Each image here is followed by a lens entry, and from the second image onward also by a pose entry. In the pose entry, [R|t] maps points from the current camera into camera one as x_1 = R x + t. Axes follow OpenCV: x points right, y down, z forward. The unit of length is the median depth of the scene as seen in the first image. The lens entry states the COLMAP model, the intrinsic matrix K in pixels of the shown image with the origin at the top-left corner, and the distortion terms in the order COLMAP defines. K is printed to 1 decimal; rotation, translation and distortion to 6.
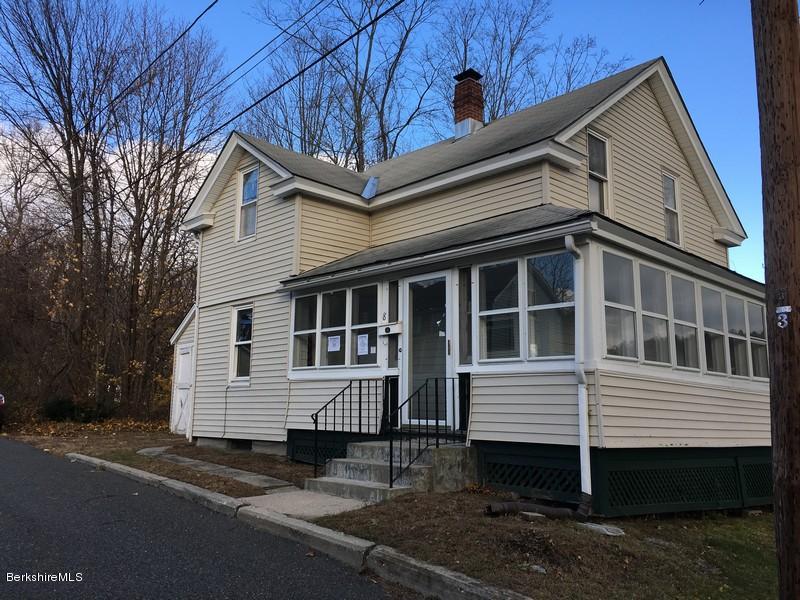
lens RADIAL K [[676.2, 0, 398.4], [0, 676.2, 300.9], [0, 0, 1]] dist [0.064629, -0.053545]
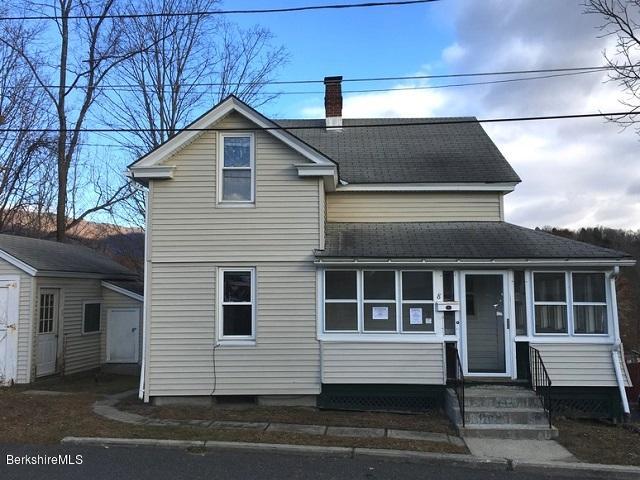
lens RADIAL K [[541.0, 0, 311.0], [0, 541.0, 251.5], [0, 0, 1]] dist [0.064629, -0.053545]
pose [[0.701656, 0.050986, 0.710690, -0.947383], [-0.101395, 0.994430, 0.028764, -0.069001], [-0.705265, -0.092243, 0.702918, 0.421443]]
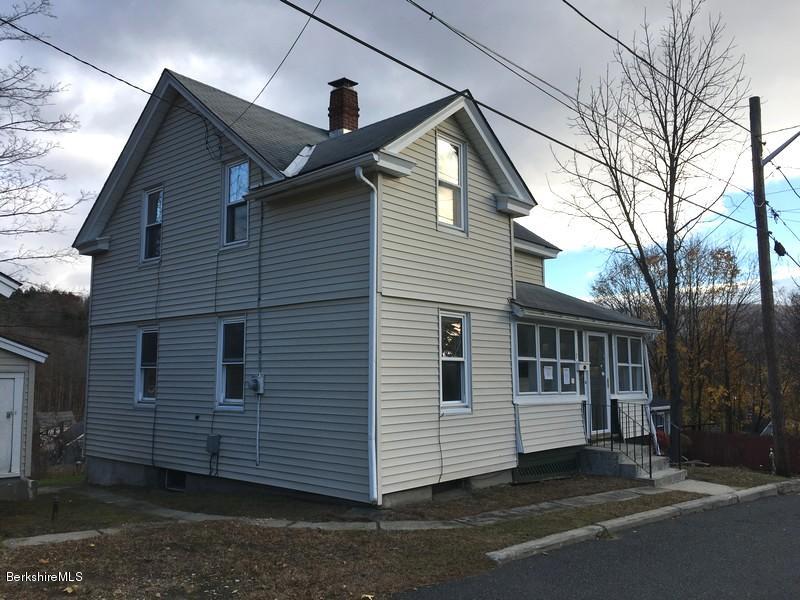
lens RADIAL K [[676.2, 0, 396.7], [0, 676.2, 297.6], [0, 0, 1]] dist [0.064629, -0.053545]
pose [[-0.093503, 0.105896, 0.989971, -1.295552], [-0.152339, 0.981097, -0.119335, 0.121183], [-0.983895, -0.161970, -0.075604, 1.436535]]
